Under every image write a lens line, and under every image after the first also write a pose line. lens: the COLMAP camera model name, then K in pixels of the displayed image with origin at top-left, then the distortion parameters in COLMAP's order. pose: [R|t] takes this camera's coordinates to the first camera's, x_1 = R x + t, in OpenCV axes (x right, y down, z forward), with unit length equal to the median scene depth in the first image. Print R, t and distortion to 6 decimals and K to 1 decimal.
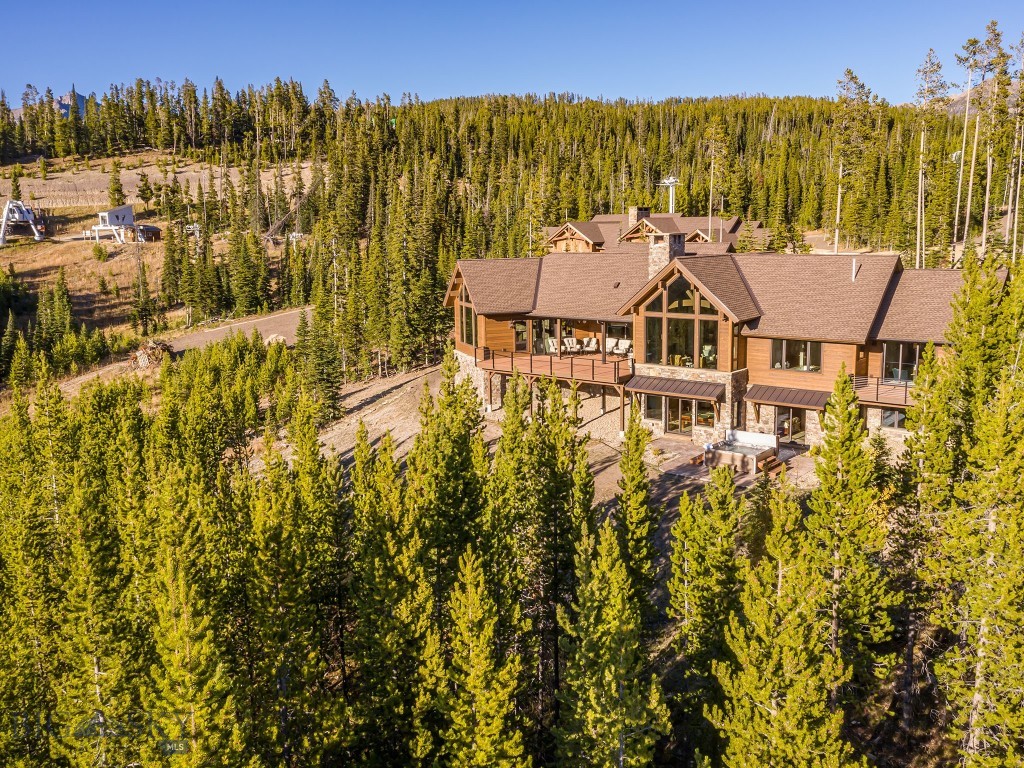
lens RADIAL K [[911.2, 0, 516.7], [0, 911.2, 383.3], [0, 0, 1]] dist [0.009381, 0.043987]
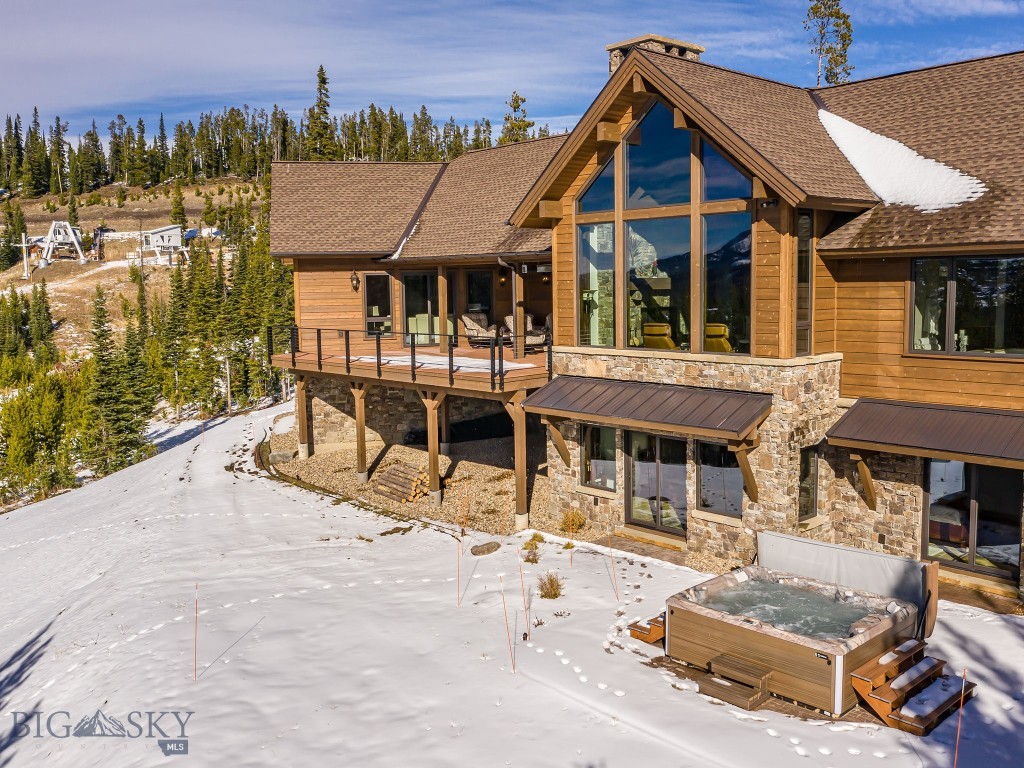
lens RADIAL K [[911.2, 0, 507.0], [0, 911.2, 381.8], [0, 0, 1]] dist [0.009381, 0.043987]
pose [[0.986872, 0.017571, -0.160545, 0.157874], [-0.027433, 0.997856, -0.059423, 0.017219], [0.159157, 0.063047, 0.985238, 0.547673]]
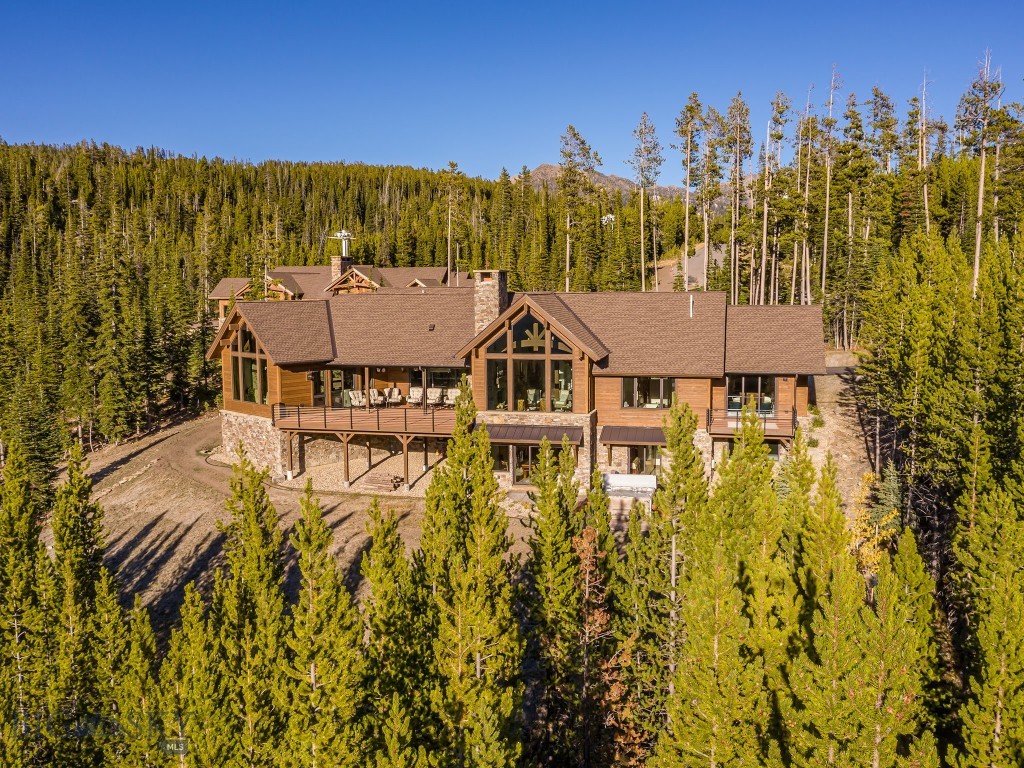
lens RADIAL K [[911.2, 0, 514.2], [0, 911.2, 384.3], [0, 0, 1]] dist [0.009381, 0.043987]
pose [[0.912830, -0.039441, 0.406430, -0.186518], [0.066316, 0.996430, -0.052247, 0.001512], [-0.402919, 0.074646, 0.912187, 0.142248]]
